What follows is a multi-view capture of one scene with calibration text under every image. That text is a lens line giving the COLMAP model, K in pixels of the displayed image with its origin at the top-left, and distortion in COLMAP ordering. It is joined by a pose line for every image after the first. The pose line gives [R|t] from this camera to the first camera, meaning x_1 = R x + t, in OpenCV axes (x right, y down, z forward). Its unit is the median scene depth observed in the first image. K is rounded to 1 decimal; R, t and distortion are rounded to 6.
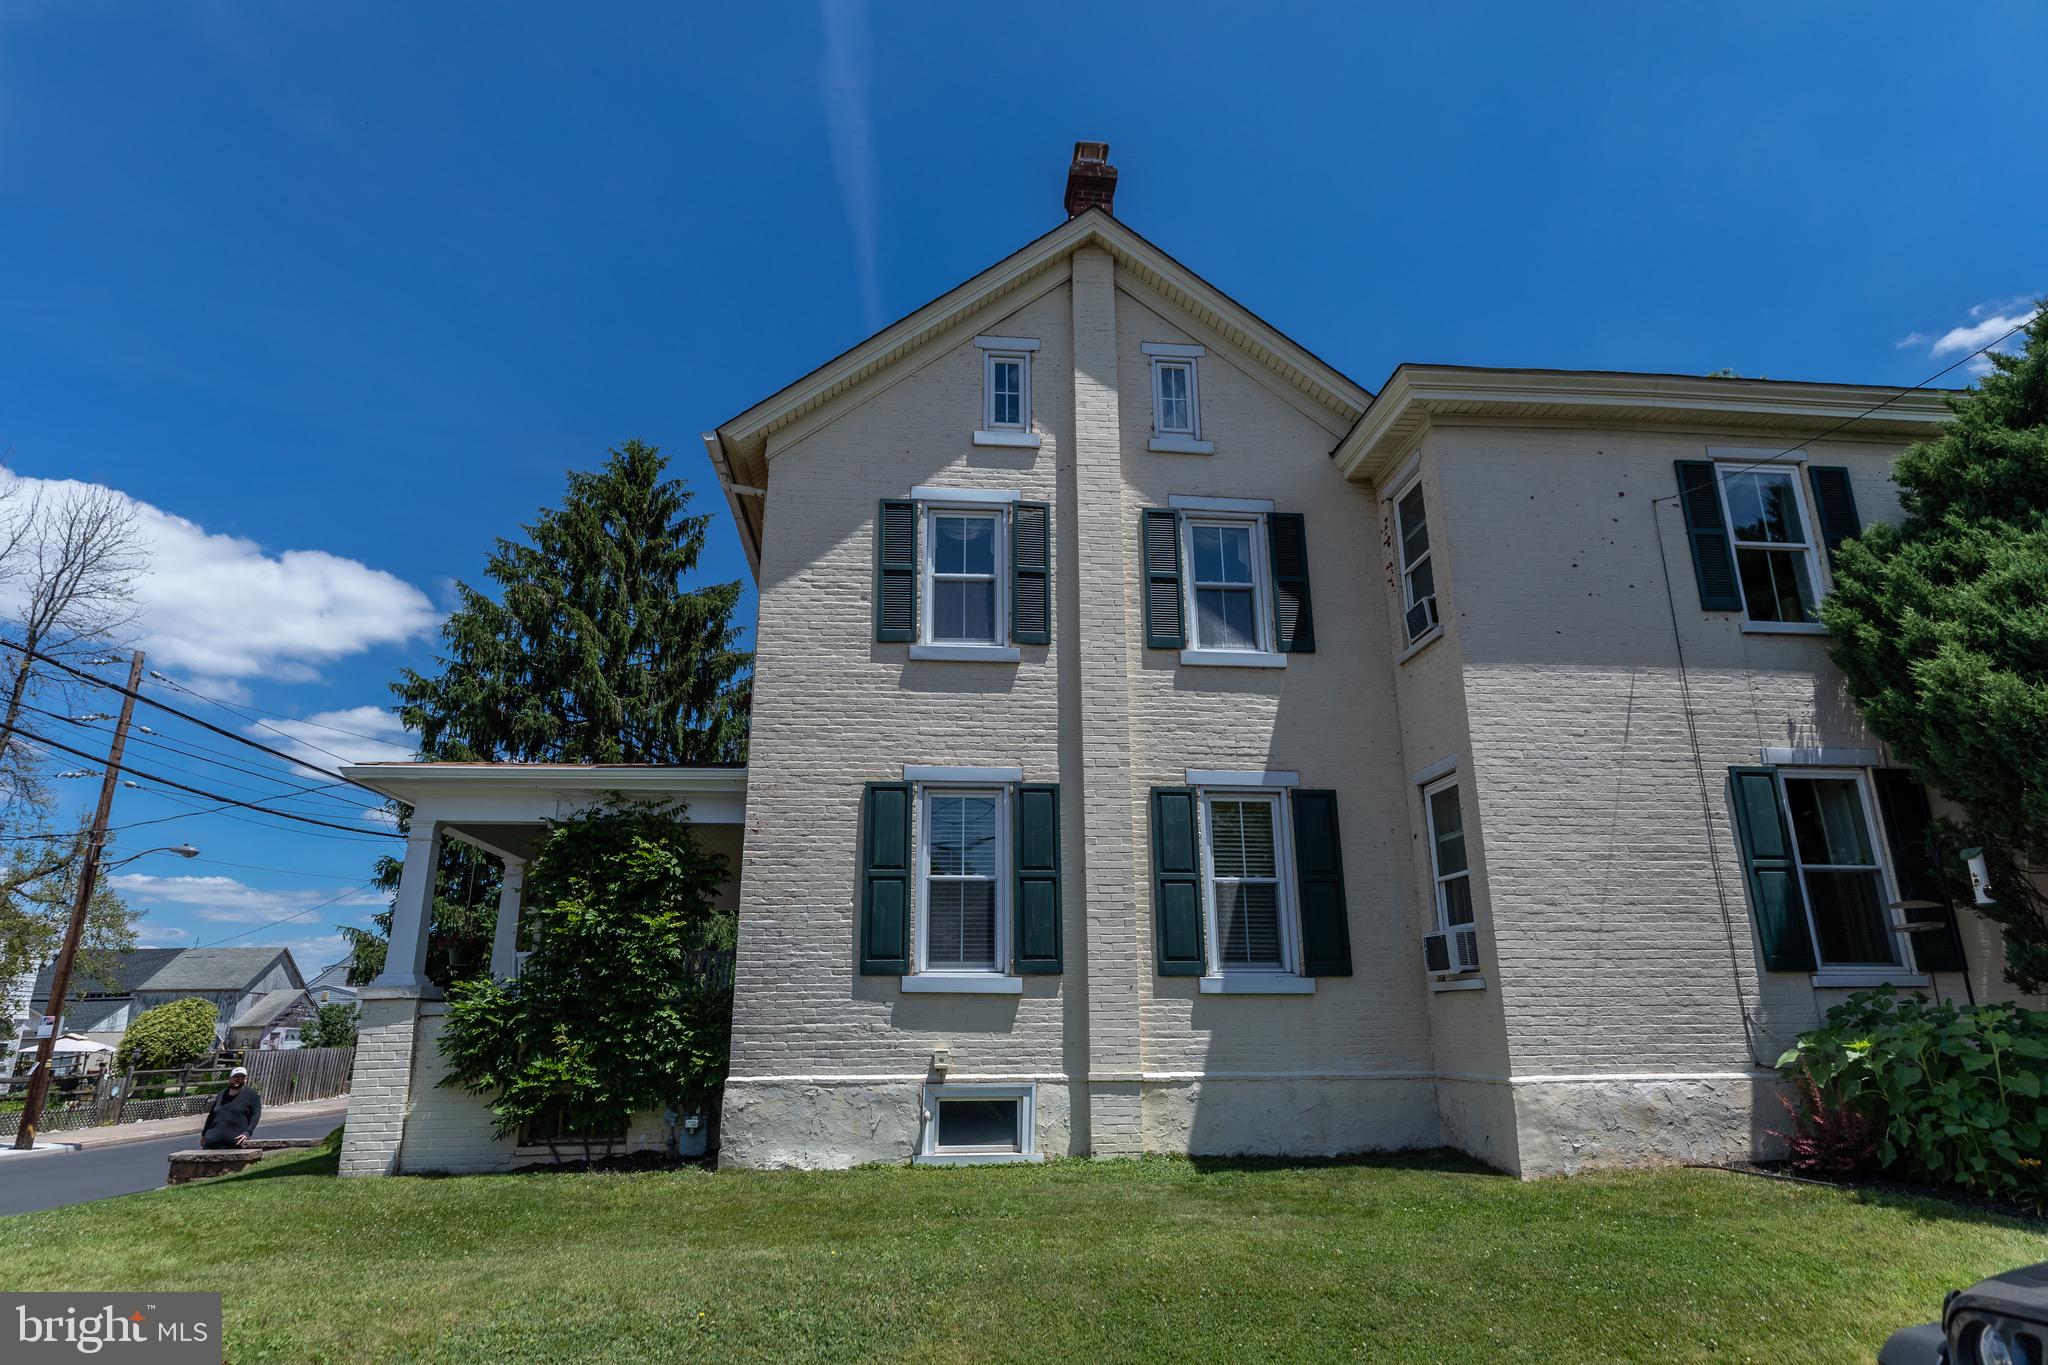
lens RADIAL K [[1125.9, 0, 1024.0], [0, 1125.9, 682.5], [0, 0, 1]] dist [0.007466, 0.000649]
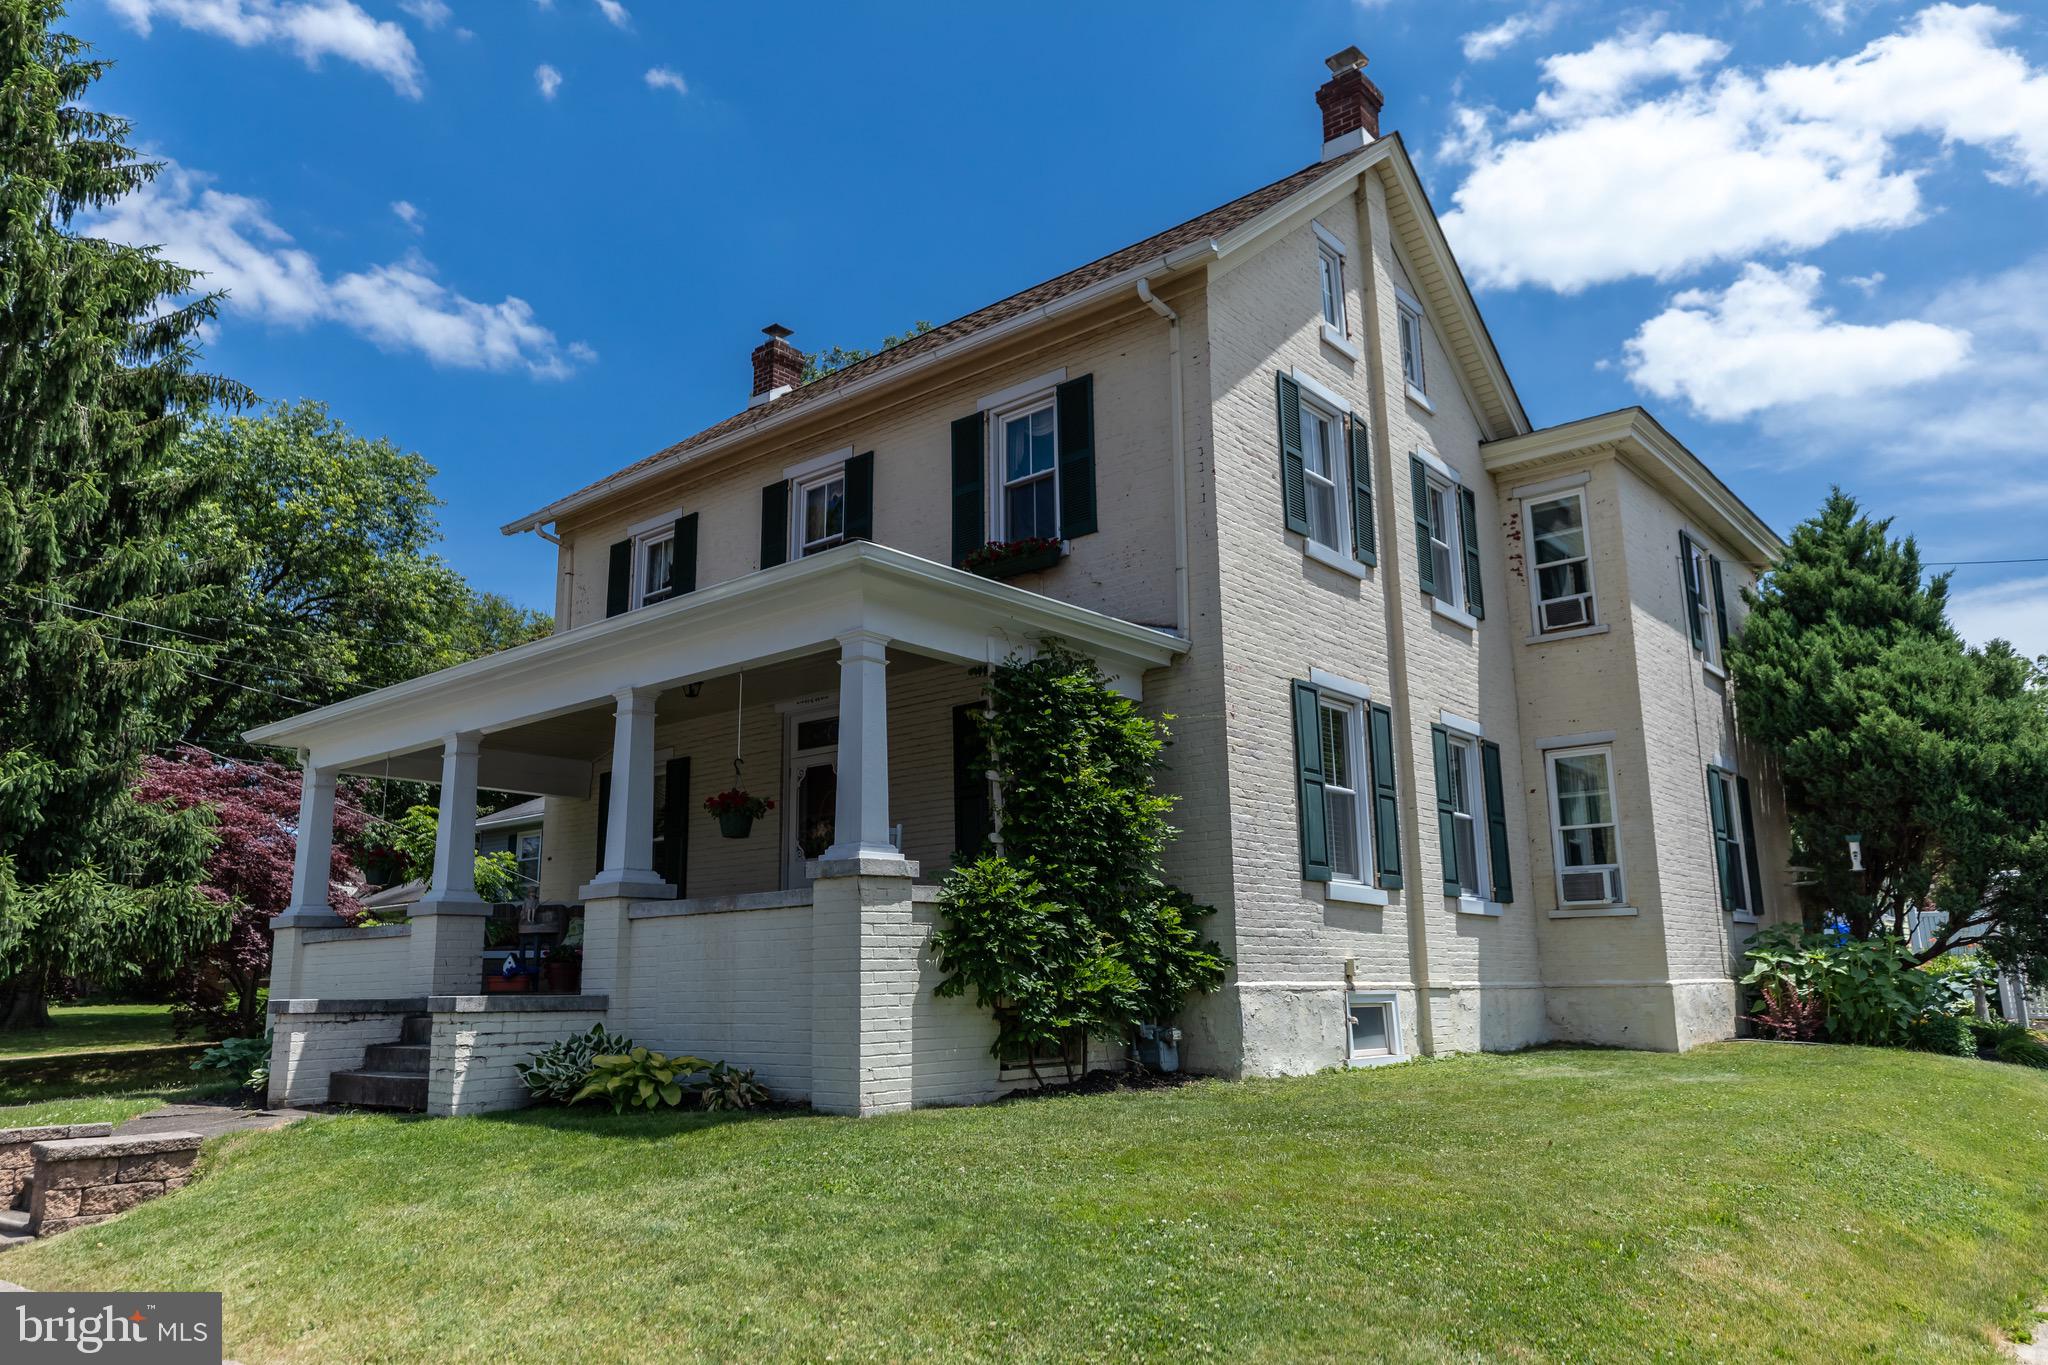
lens RADIAL K [[1427.8, 0, 1024.0], [0, 1427.8, 682.5], [0, 0, 1]] dist [-0.005971, 0.036972]
pose [[0.712113, 0.148308, 0.686222, -1.147929], [-0.195535, 0.980655, -0.009030, 0.150770], [-0.674286, -0.127750, 0.727336, 0.298231]]
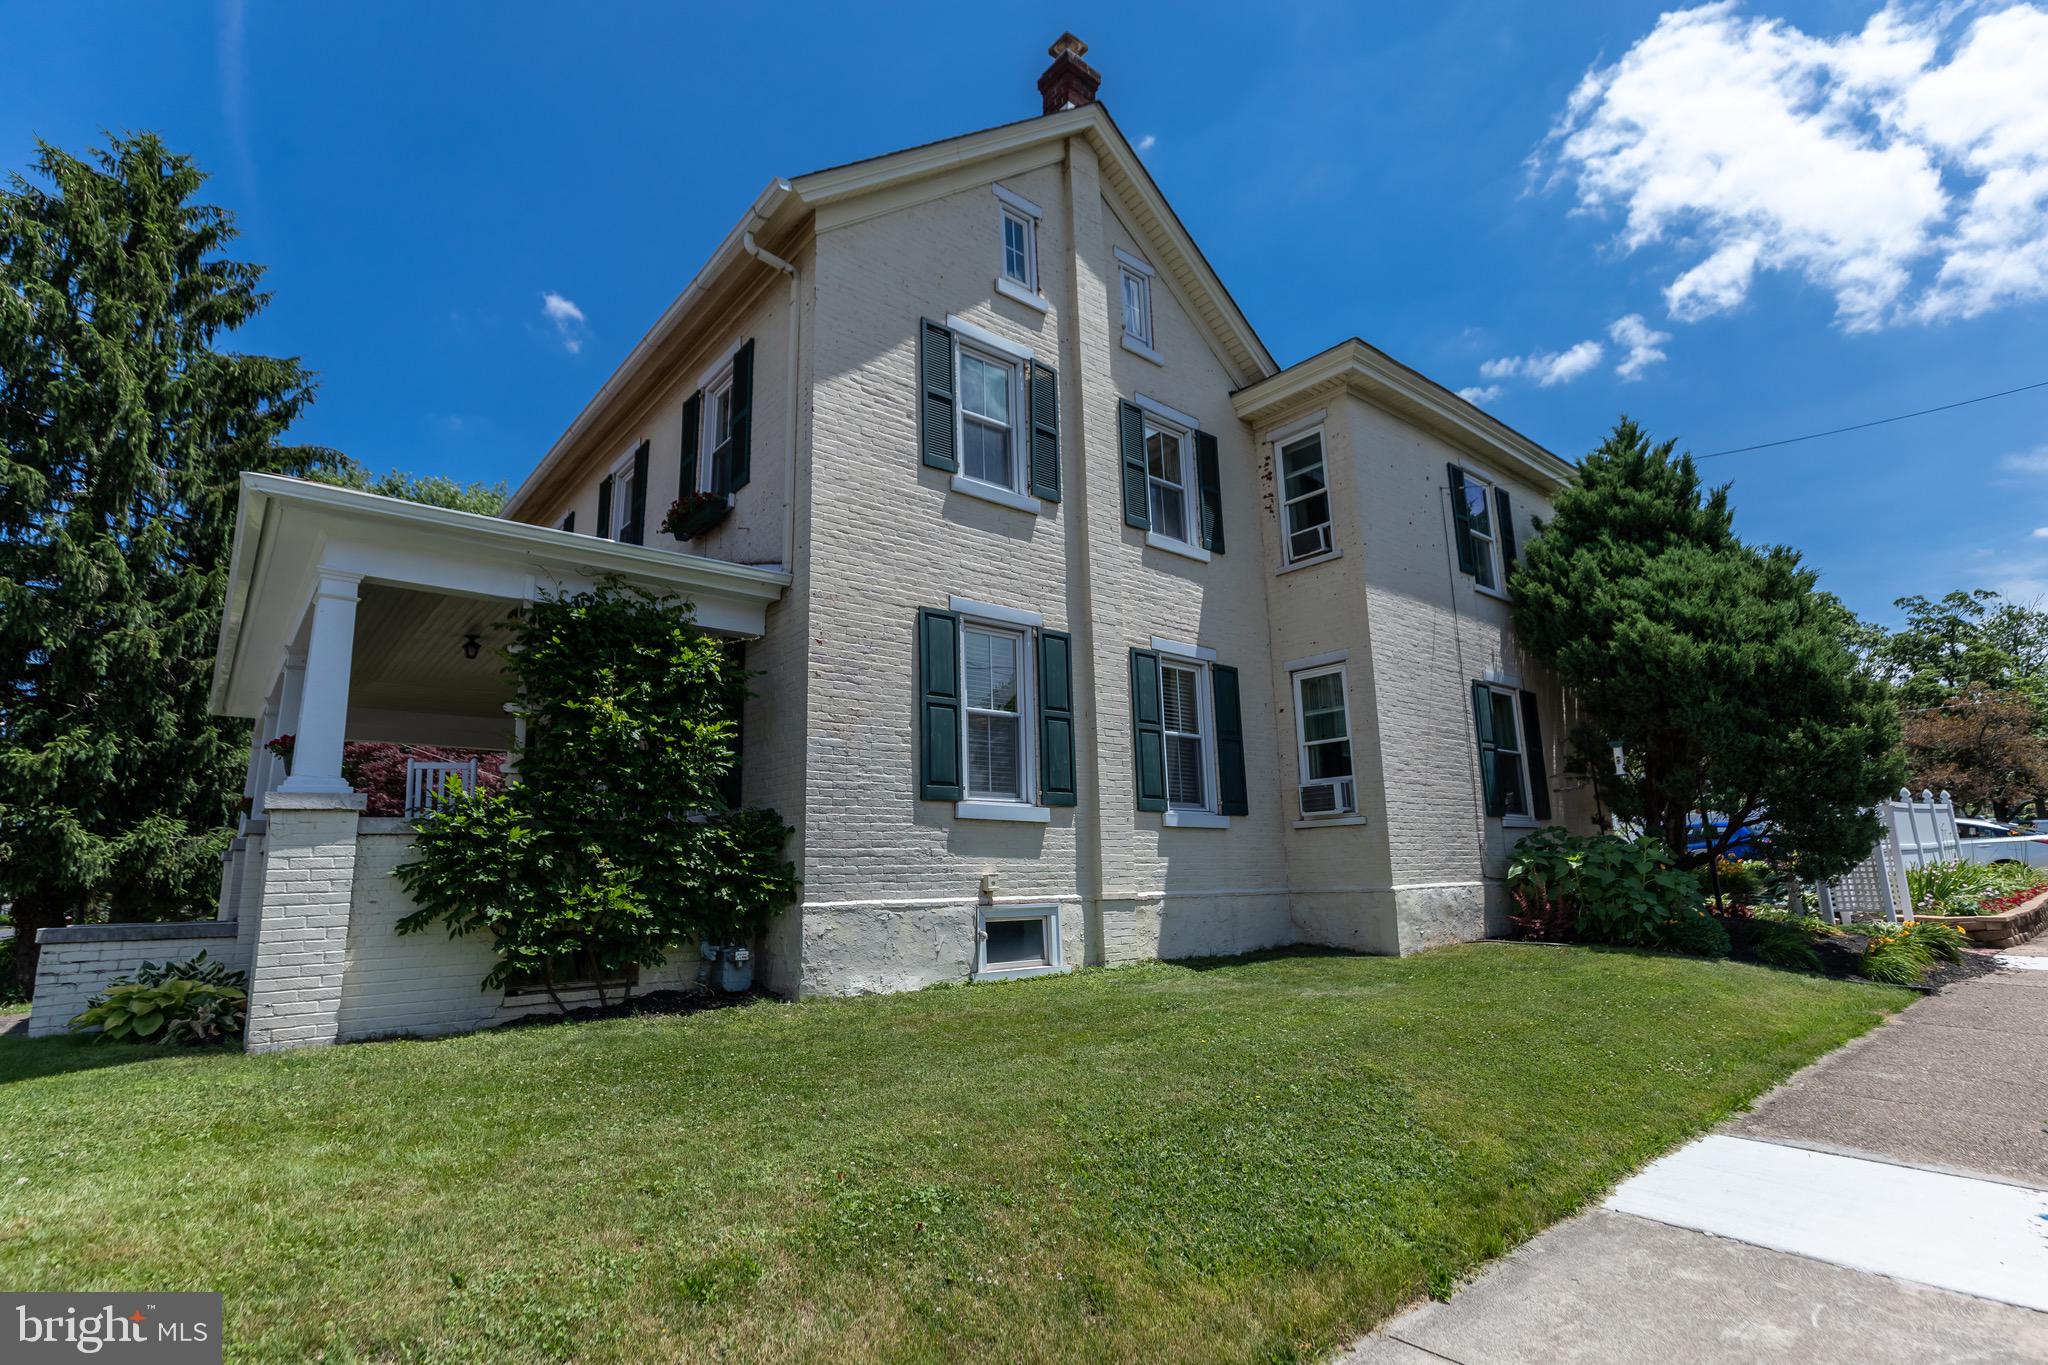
lens RADIAL K [[998.0, 0, 1024.0], [0, 998.0, 682.5], [0, 0, 1]] dist [-0.002597, -0.000575]
pose [[0.825007, 0.100607, 0.556096, -0.554651], [-0.145477, 0.988671, 0.036959, 0.111854], [-0.546077, -0.111390, 0.830296, 0.238638]]
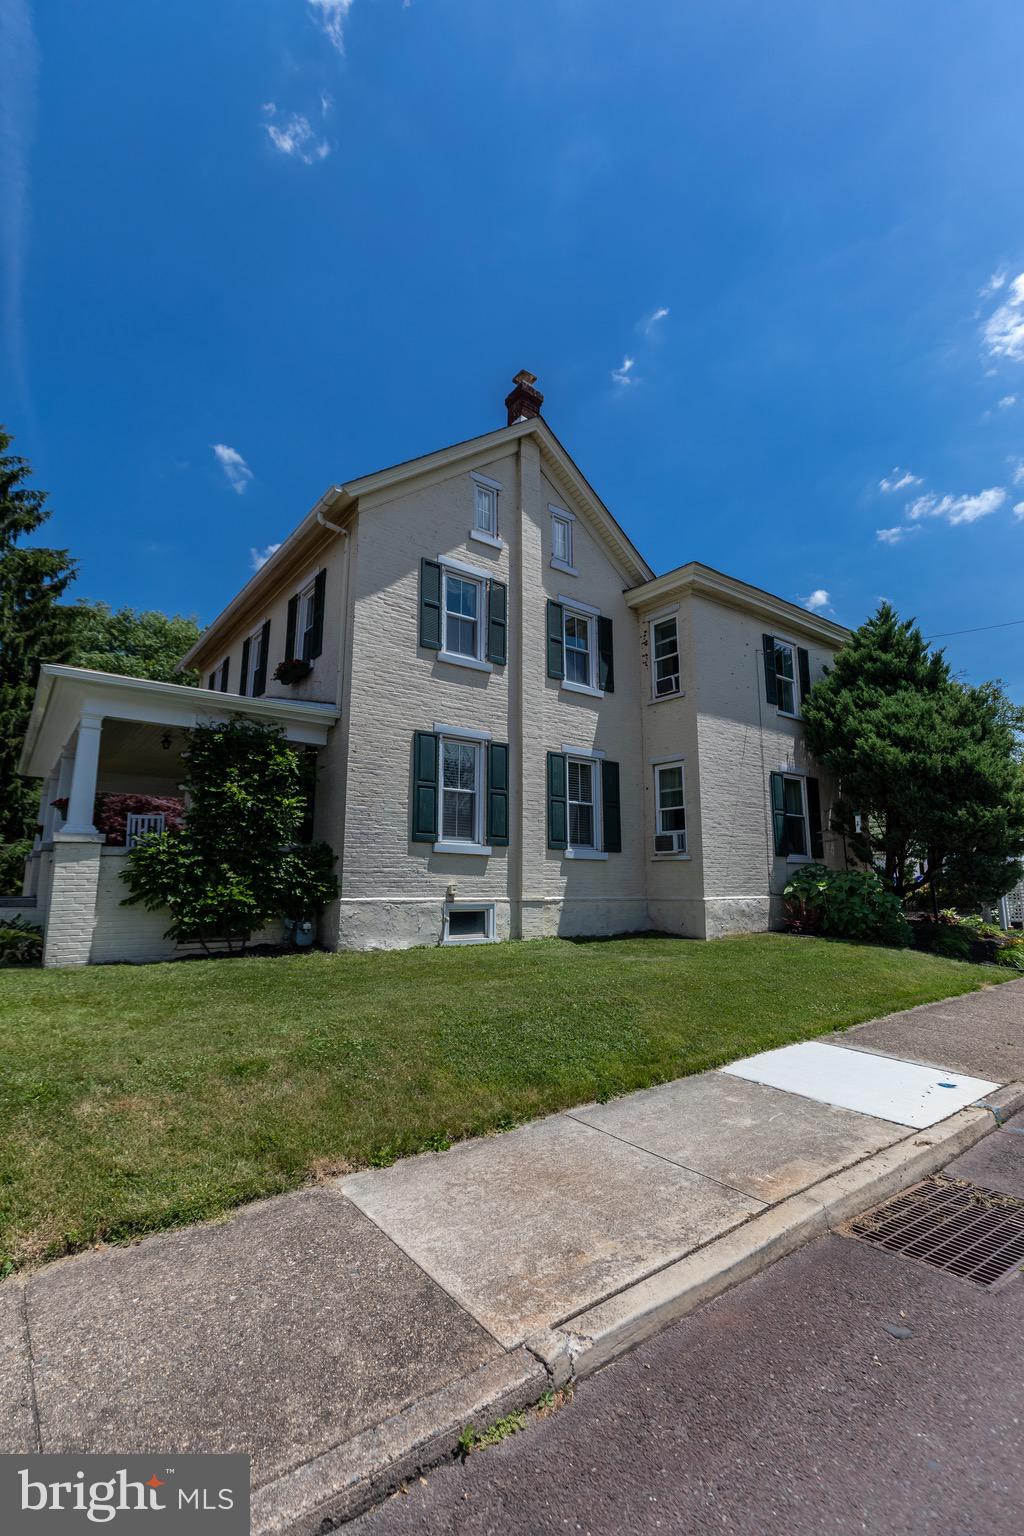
lens RADIAL K [[683.5, 0, 506.6], [0, 683.5, 764.4], [0, 0, 1]] dist [0.003561, -0.000054]
pose [[0.854187, 0.101733, 0.509917, -0.556058], [-0.160762, 0.984295, 0.072925, 0.044604], [-0.494490, -0.144267, 0.857127, 0.053095]]
